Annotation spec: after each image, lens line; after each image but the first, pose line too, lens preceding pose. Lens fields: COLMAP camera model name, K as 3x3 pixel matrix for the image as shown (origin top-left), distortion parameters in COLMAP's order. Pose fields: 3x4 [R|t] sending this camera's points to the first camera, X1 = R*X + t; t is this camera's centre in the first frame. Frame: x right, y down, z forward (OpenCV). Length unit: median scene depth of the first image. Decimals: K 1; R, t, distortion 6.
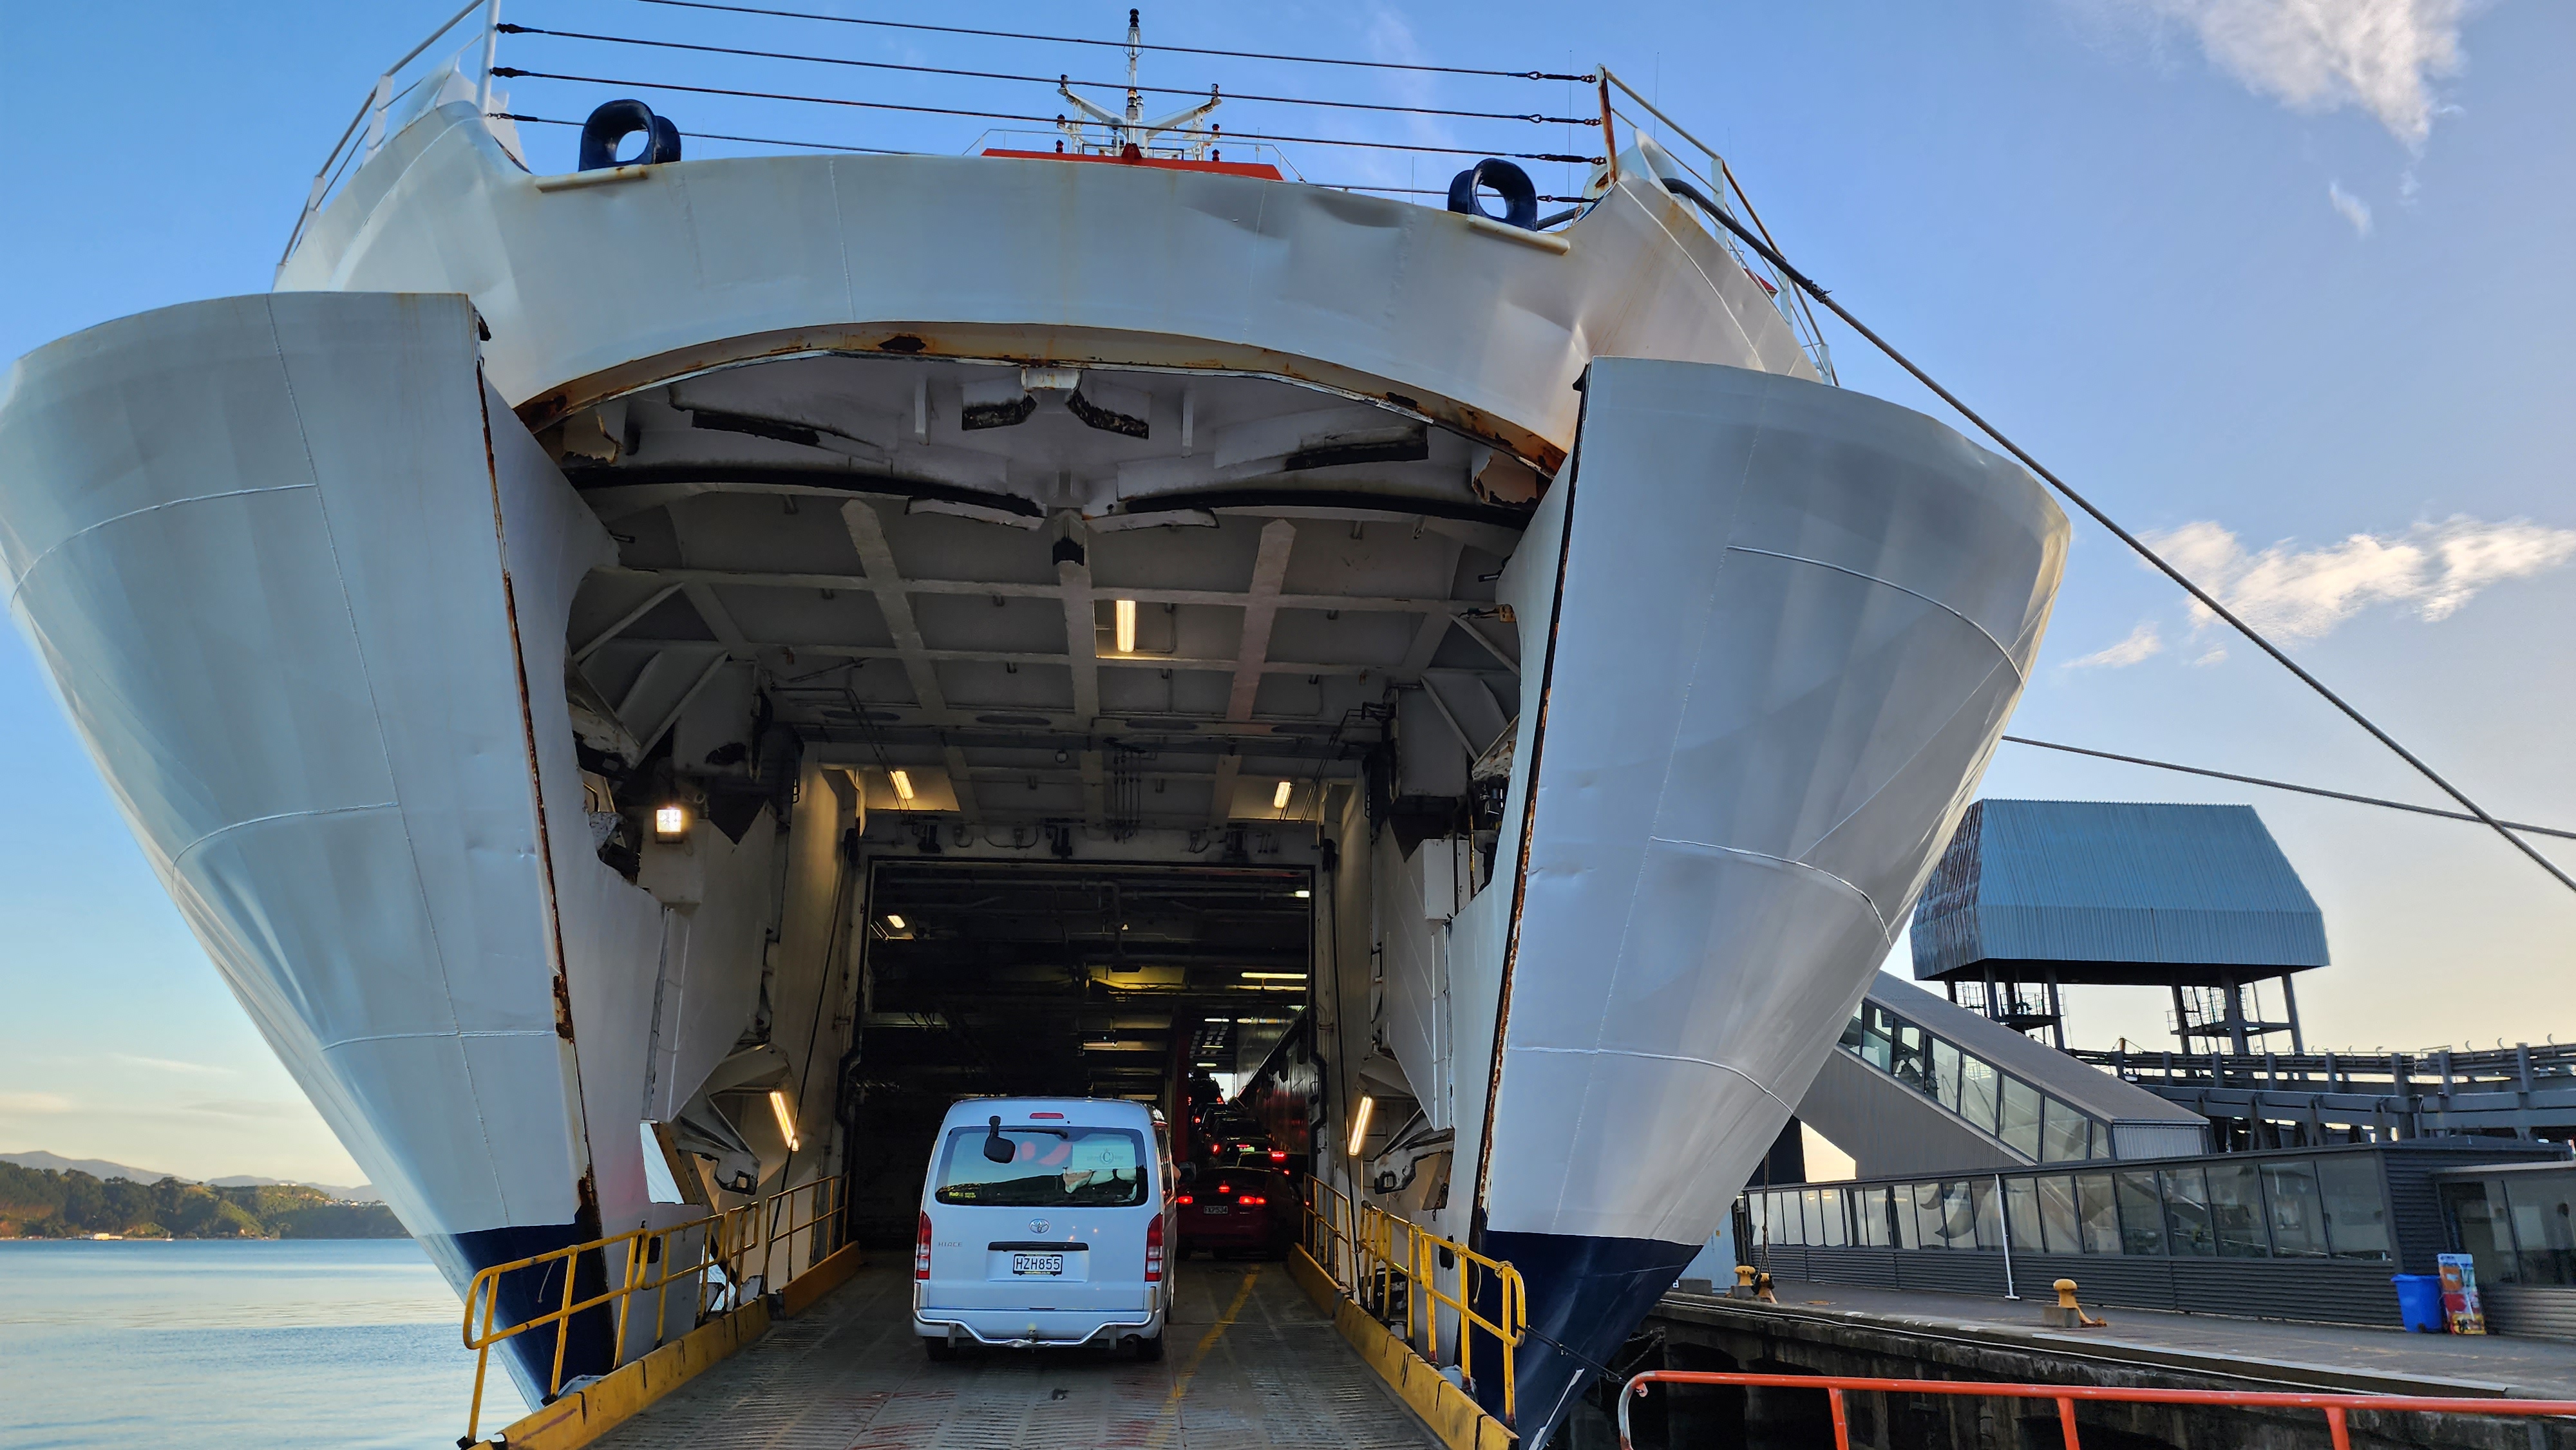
lens RADIAL K [[1820.7, 0, 1288.0], [0, 1820.7, 725.0], [0, 0, 1]] dist [0.091499, -0.085831]
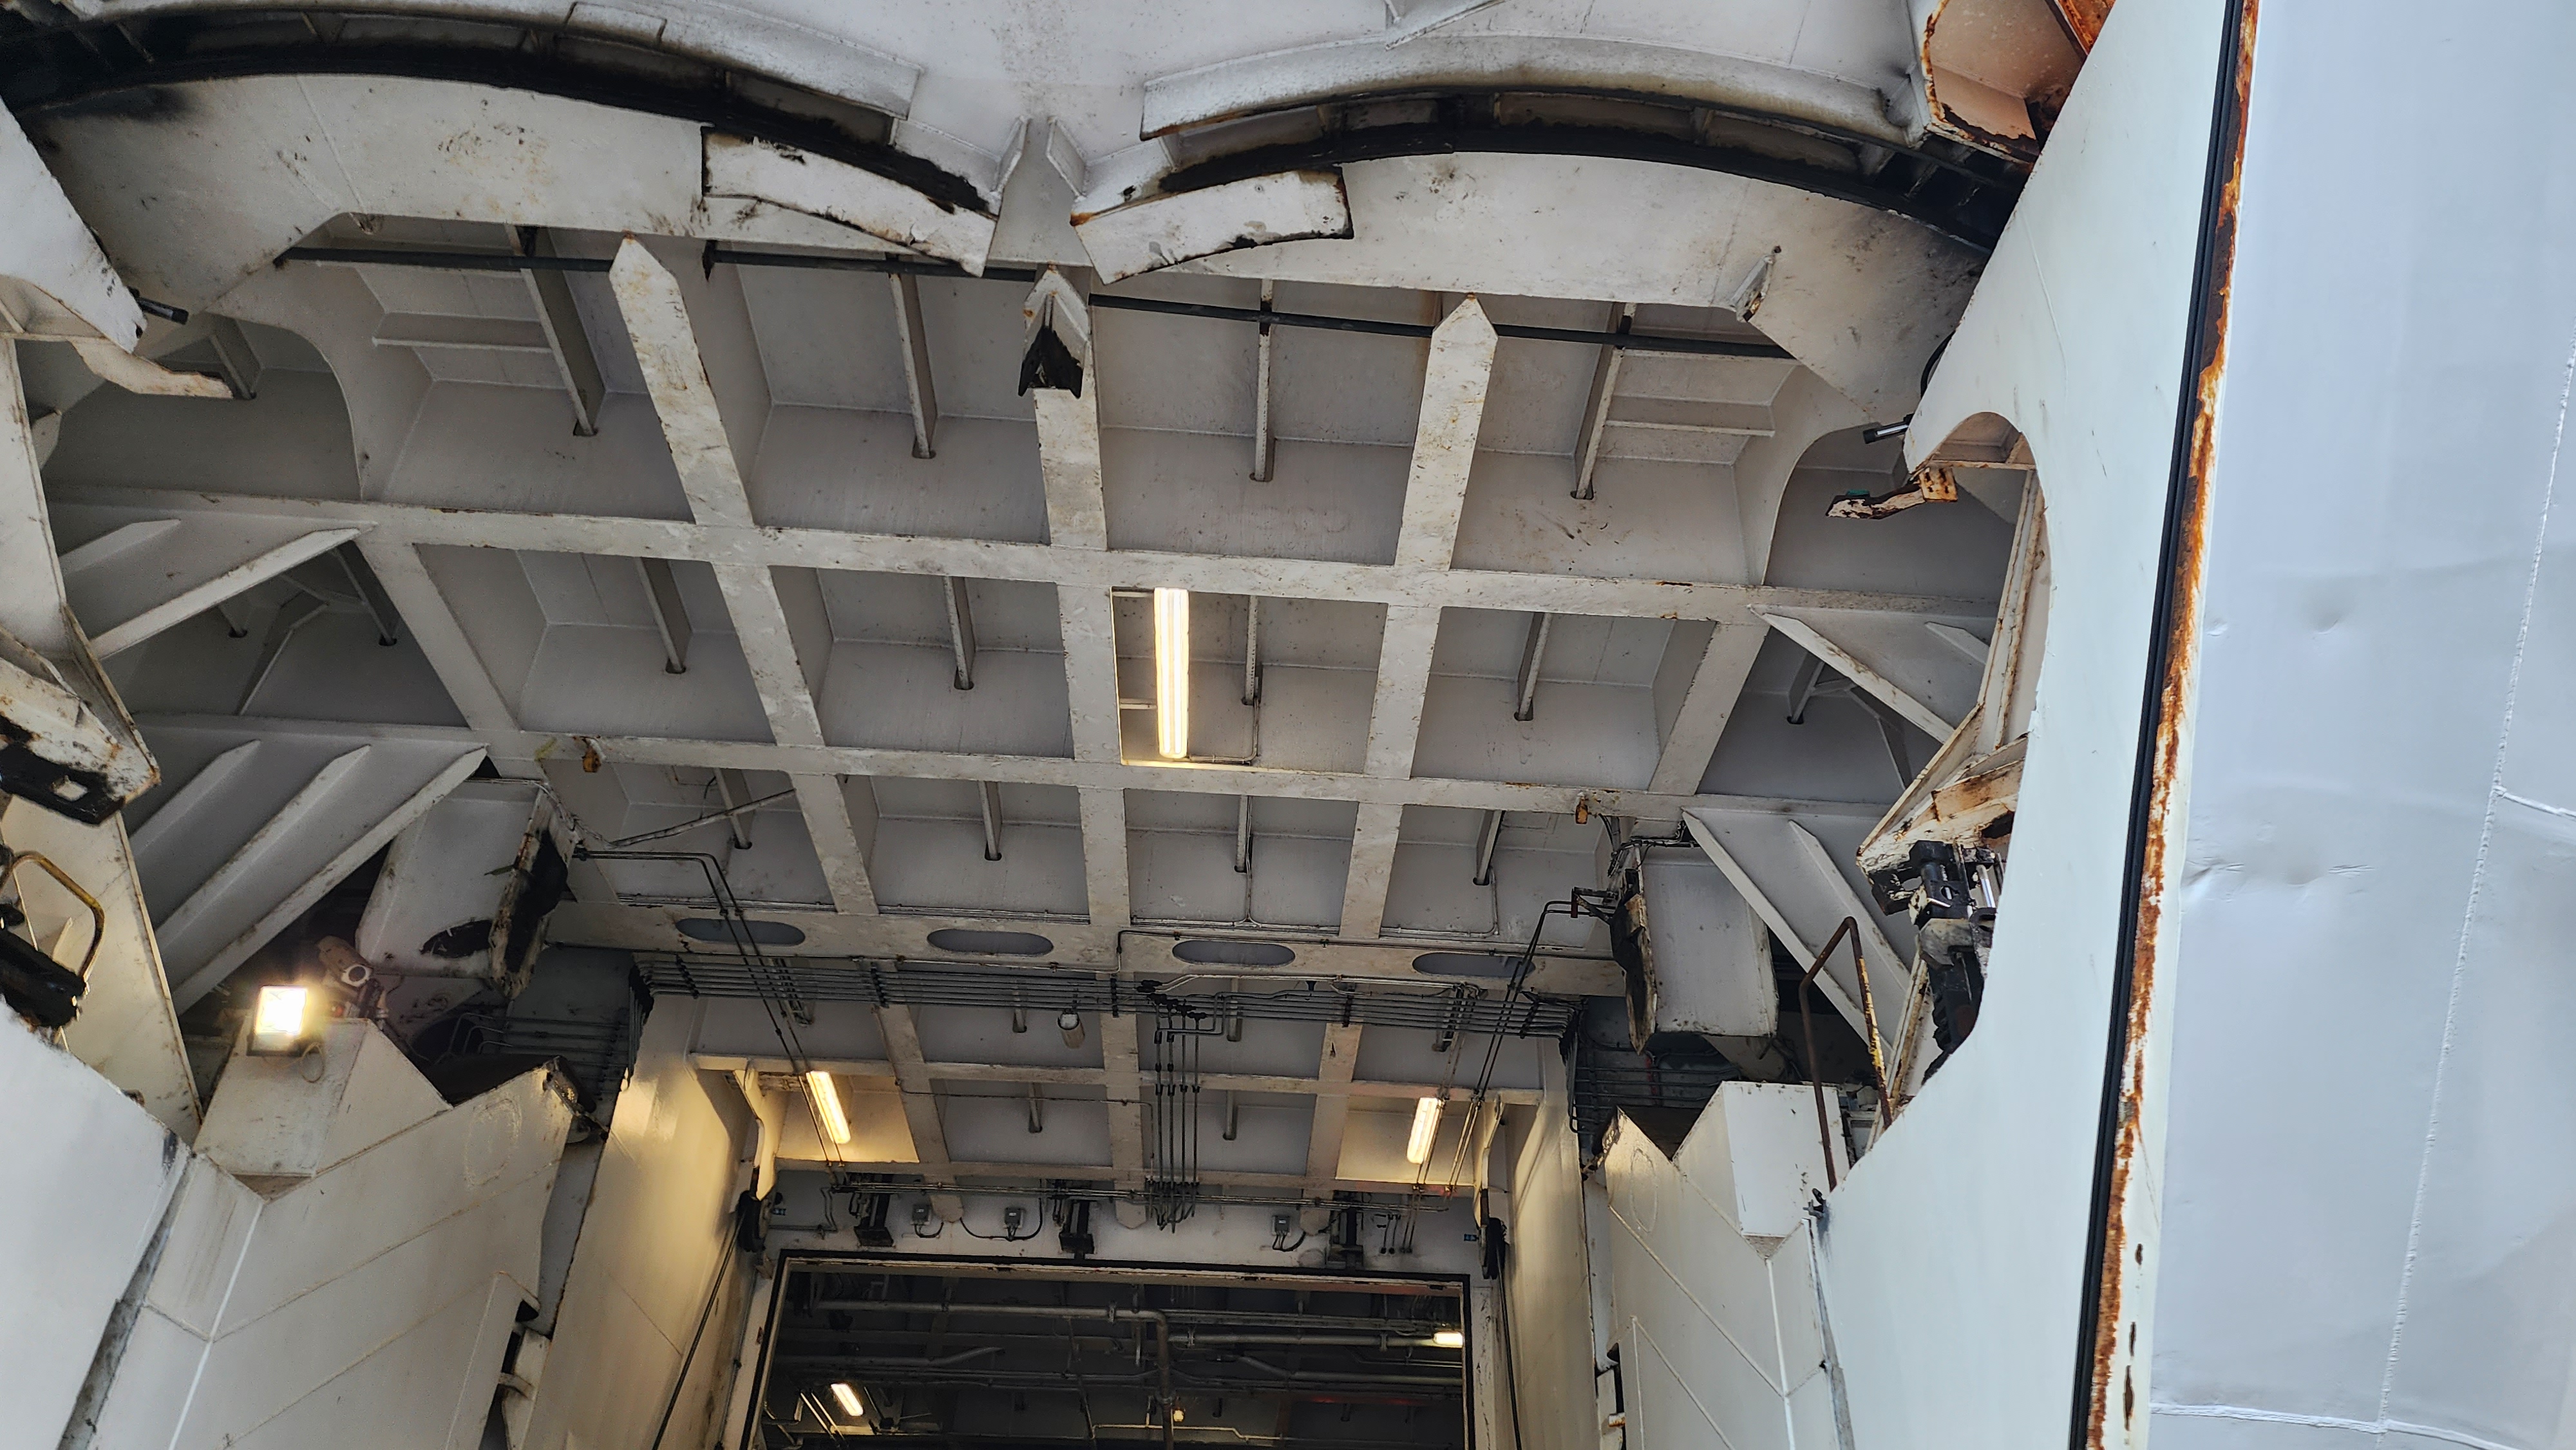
lens RADIAL K [[1823.6, 0, 1322.3], [0, 1823.6, 637.3], [0, 0, 1]] dist [0.095143, -0.081346]
pose [[0.999547, -0.001676, -0.030051, -0.017994], [-0.008424, 0.942963, -0.332791, 0.087609], [0.028894, 0.332893, 0.942522, 0.330513]]
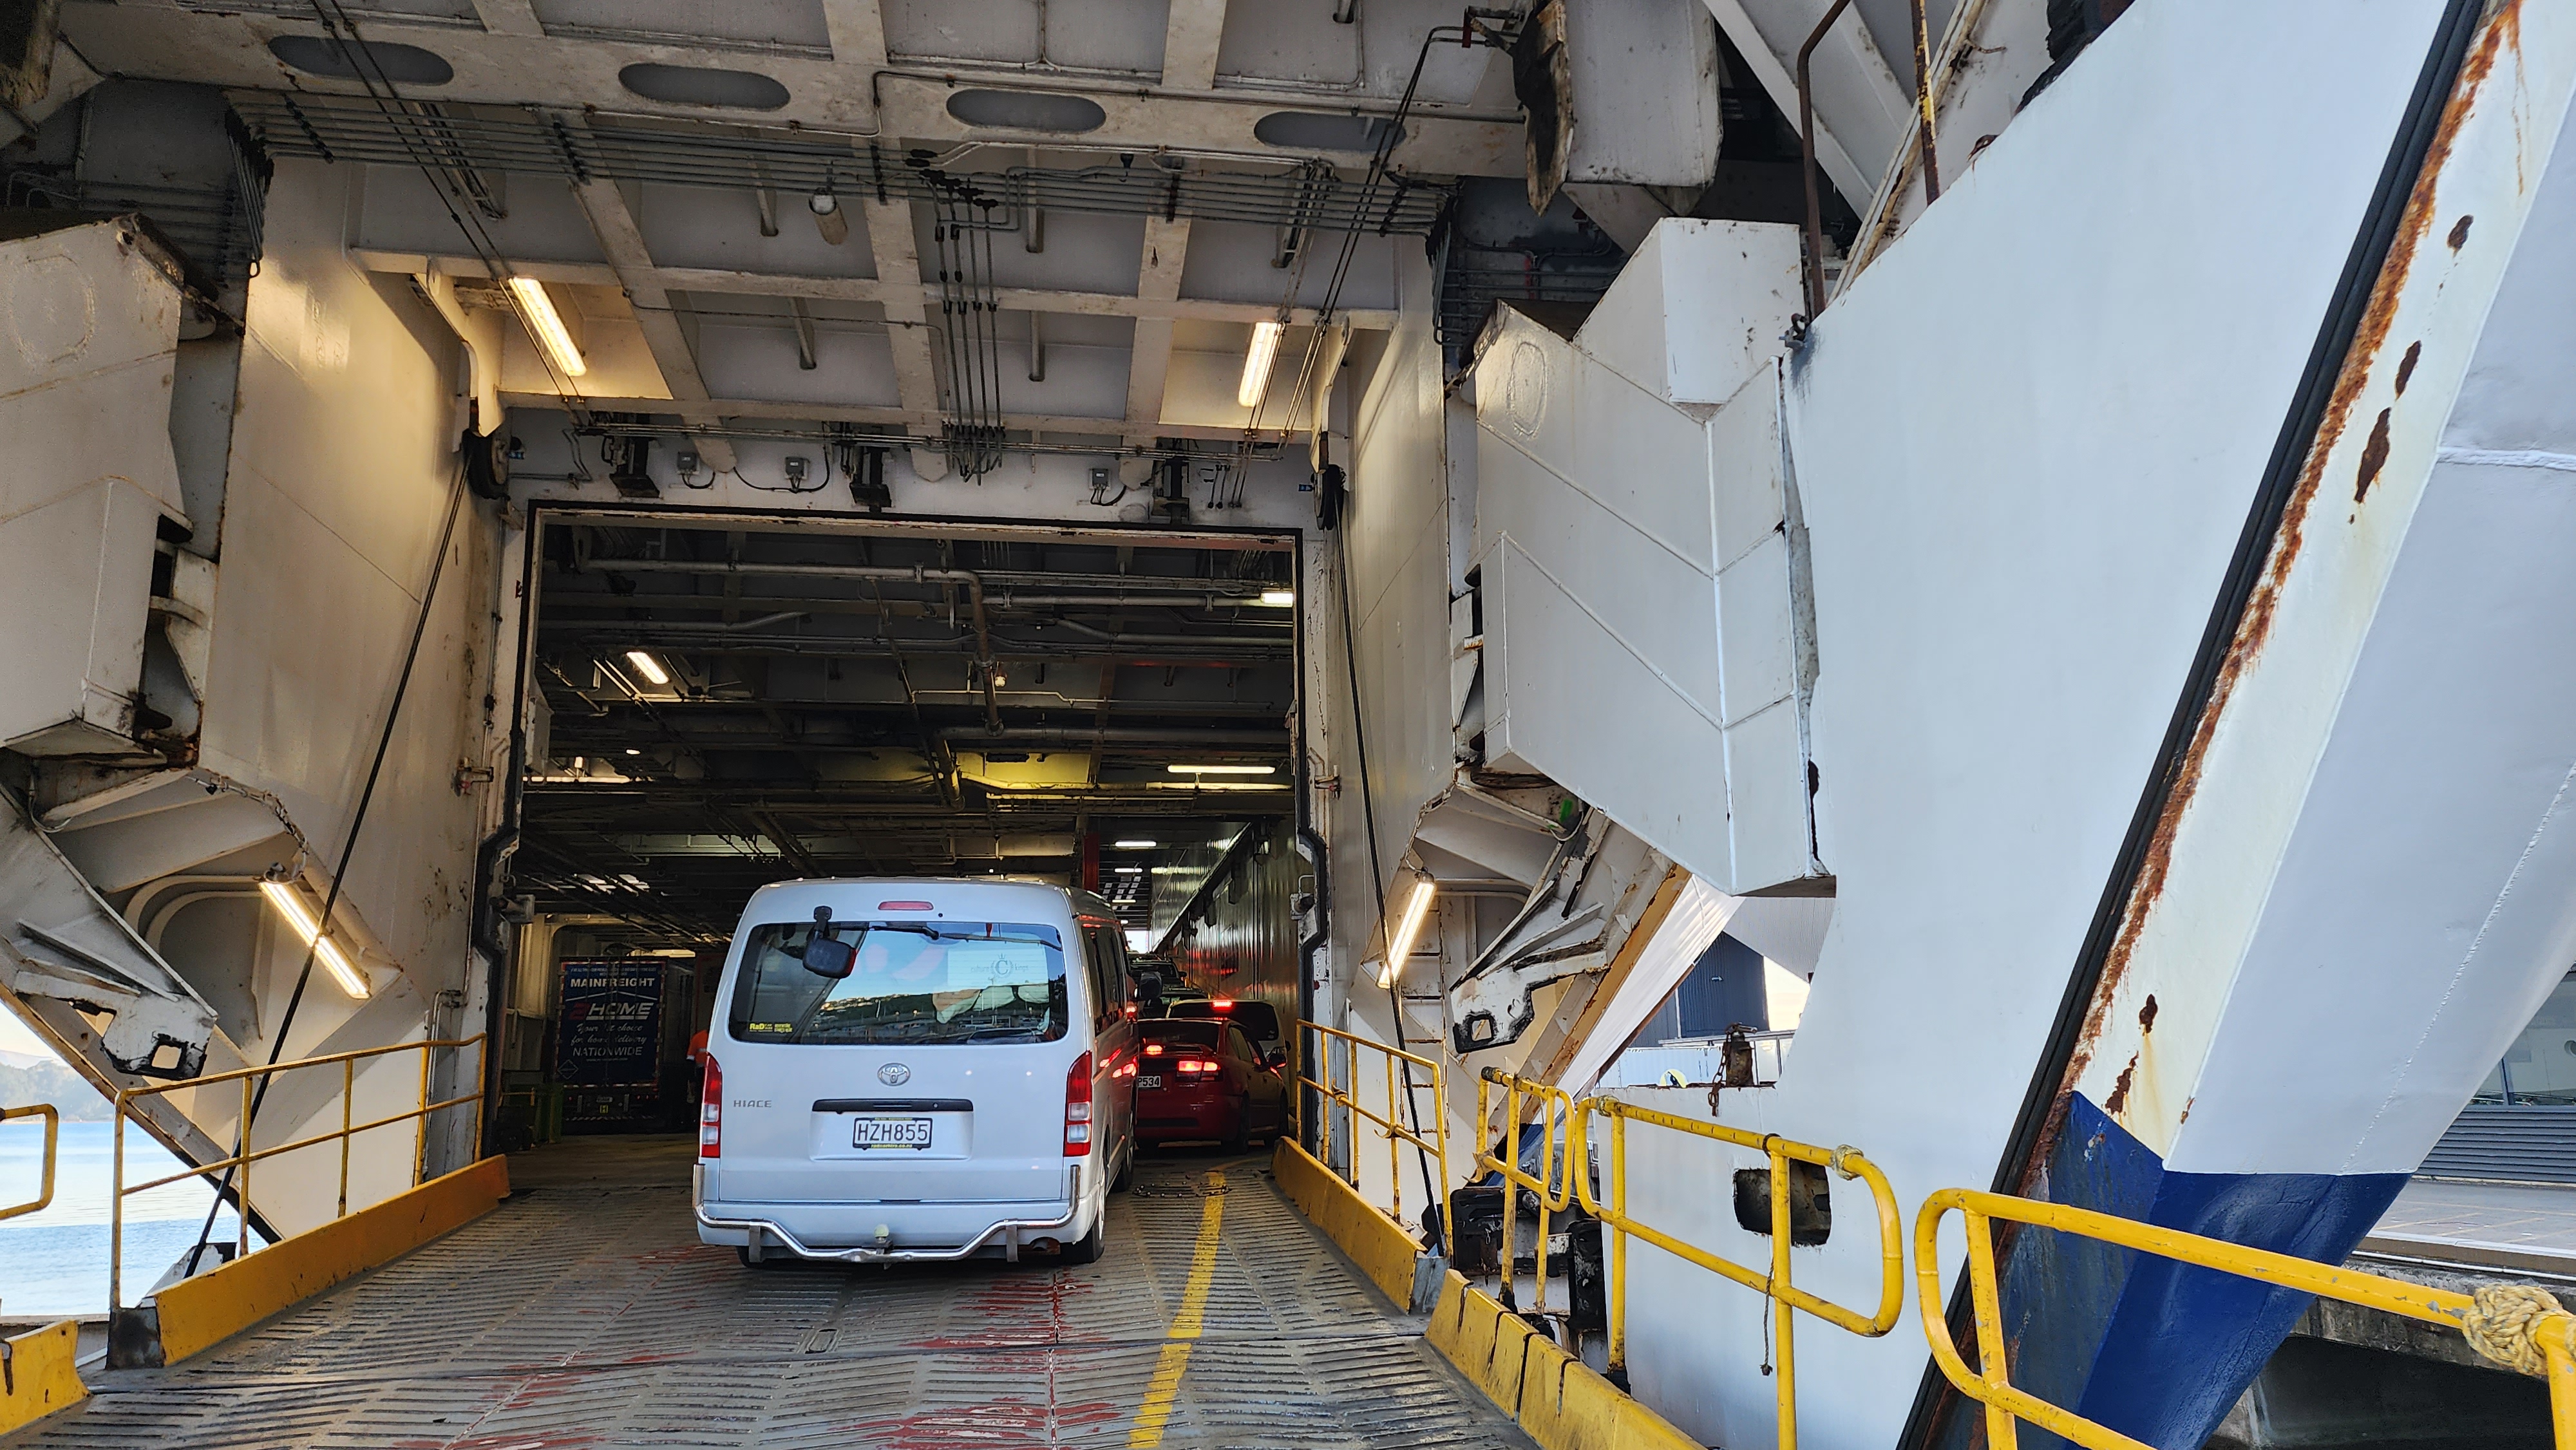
lens RADIAL K [[1779.6, 0, 1363.2], [0, 1779.6, 787.8], [0, 0, 1]] dist [0.027753, -0.037193]
pose [[0.995430, -0.010688, 0.094894, -0.023492], [0.000807, 0.994623, 0.103557, 0.108651], [-0.095491, -0.103007, 0.990086, 0.429457]]
